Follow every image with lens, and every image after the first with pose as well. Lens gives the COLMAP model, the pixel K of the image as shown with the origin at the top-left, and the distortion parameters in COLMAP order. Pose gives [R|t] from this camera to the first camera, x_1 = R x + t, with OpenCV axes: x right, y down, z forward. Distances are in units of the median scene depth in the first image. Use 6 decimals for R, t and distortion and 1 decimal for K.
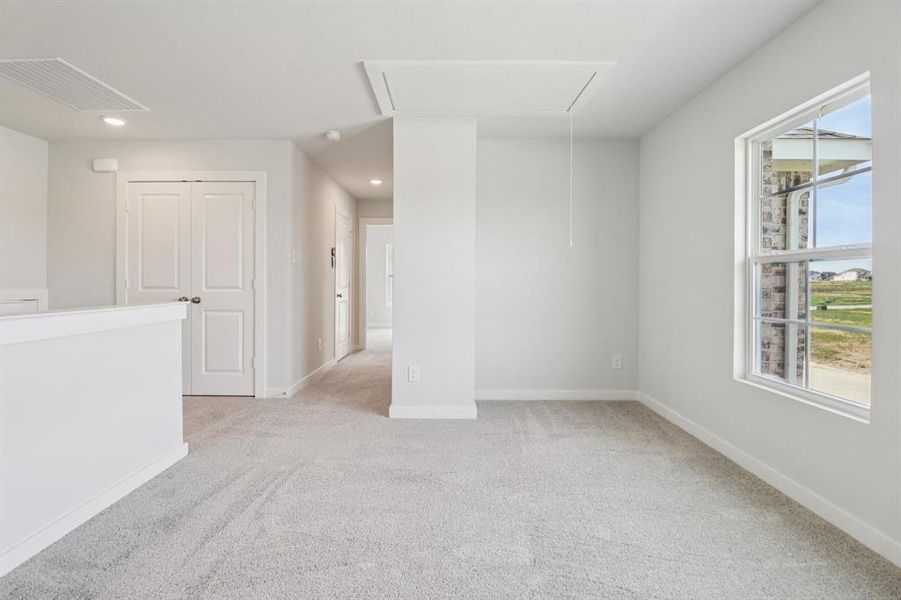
lens RADIAL K [[443.1, 0, 437.8], [0, 443.1, 282.5], [0, 0, 1]] dist [-0.000148, -0.000493]
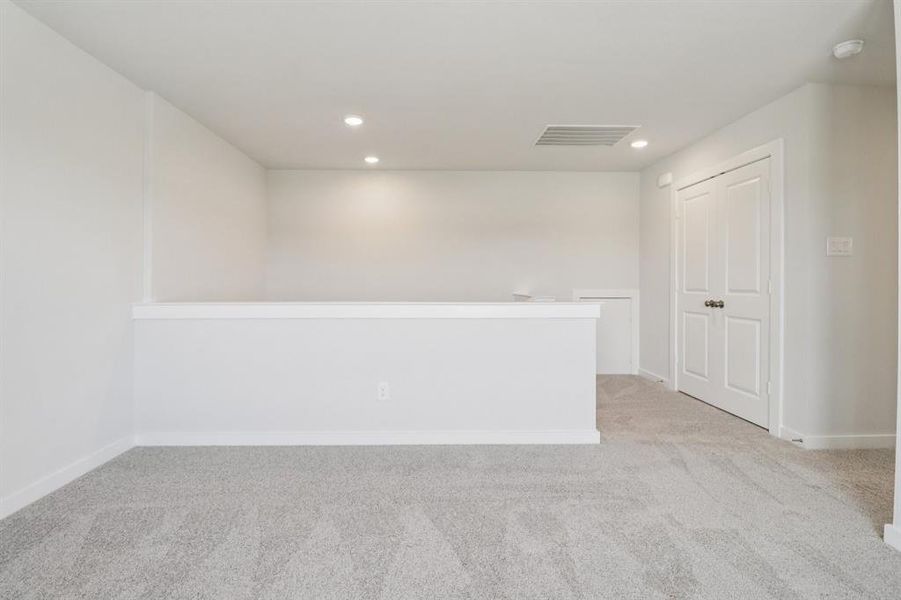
lens RADIAL K [[442.6, 0, 449.9], [0, 442.6, 285.0], [0, 0, 1]] dist [-0.002336, -0.000431]
pose [[0.040119, 0.006594, -0.999173, 0.346567], [-0.006140, 0.999961, 0.006353, -0.002155], [0.999176, 0.005880, 0.040158, 0.407295]]
